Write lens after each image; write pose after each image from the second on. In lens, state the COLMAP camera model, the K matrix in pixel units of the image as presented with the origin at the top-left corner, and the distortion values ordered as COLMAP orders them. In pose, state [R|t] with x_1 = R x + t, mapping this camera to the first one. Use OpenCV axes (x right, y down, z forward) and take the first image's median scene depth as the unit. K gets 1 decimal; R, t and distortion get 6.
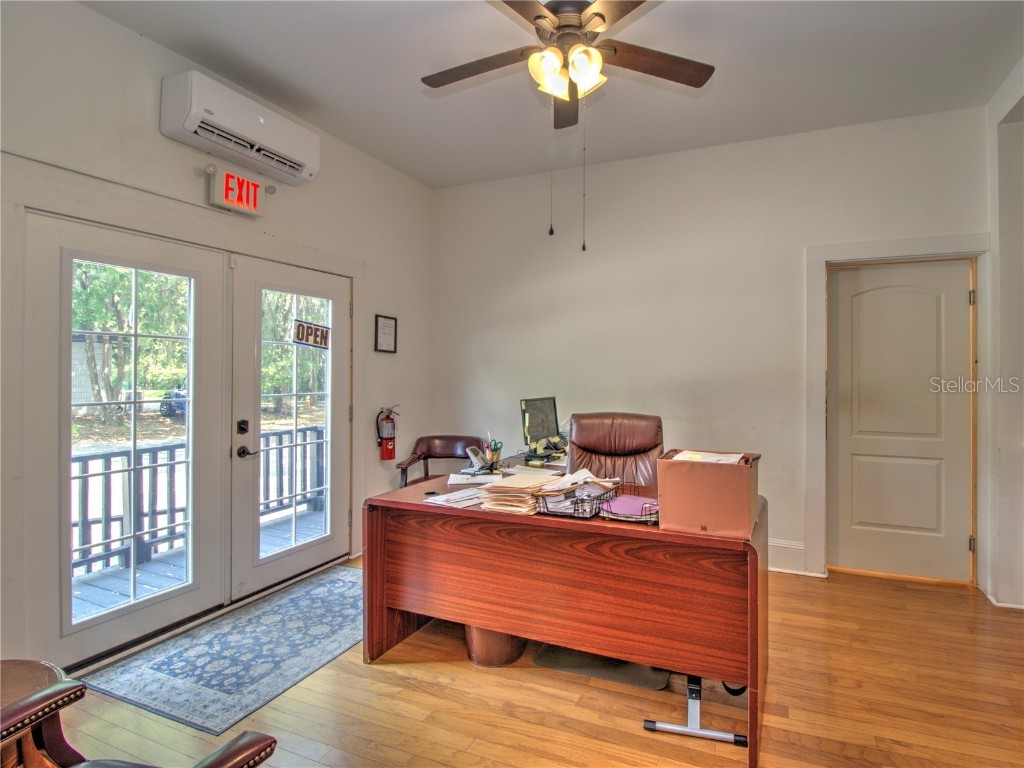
lens RADIAL K [[546.0, 0, 510.8], [0, 546.0, 373.2], [0, 0, 1]] dist [-0.001941, -0.013695]
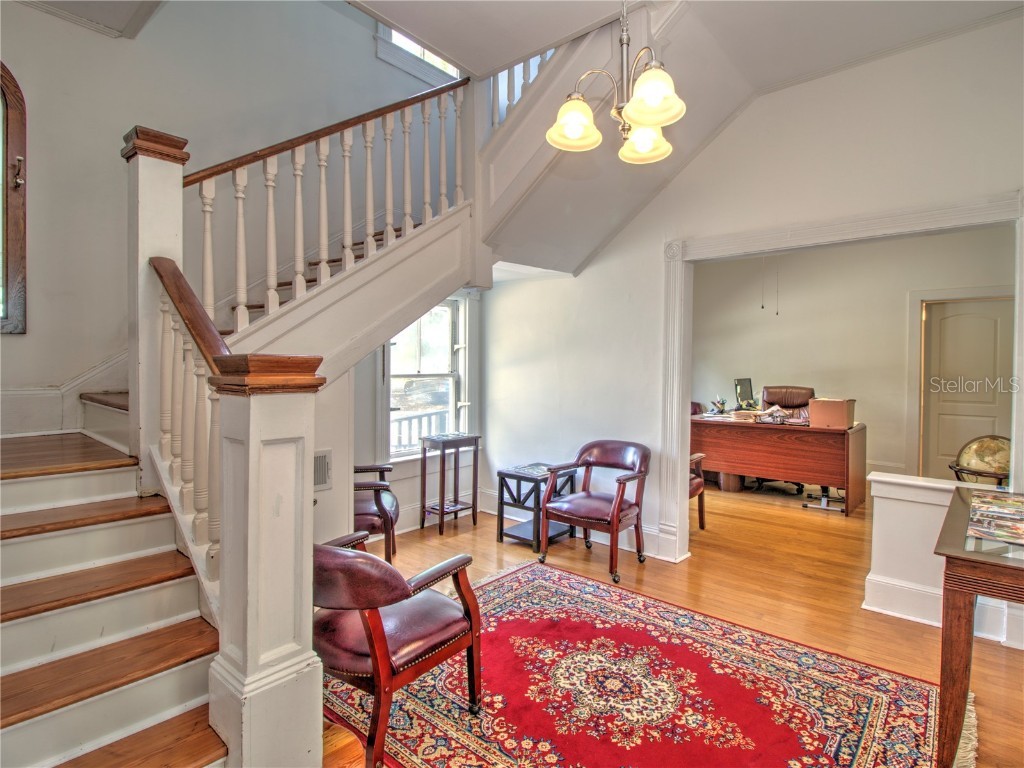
lens RADIAL K [[546.0, 0, 510.8], [0, 546.0, 373.2], [0, 0, 1]] dist [-0.001941, -0.013695]
pose [[0.967299, 0.007640, -0.253525, -0.281465], [-0.002463, 0.999782, 0.020732, -0.011862], [0.253628, -0.019429, 0.967107, -1.168838]]
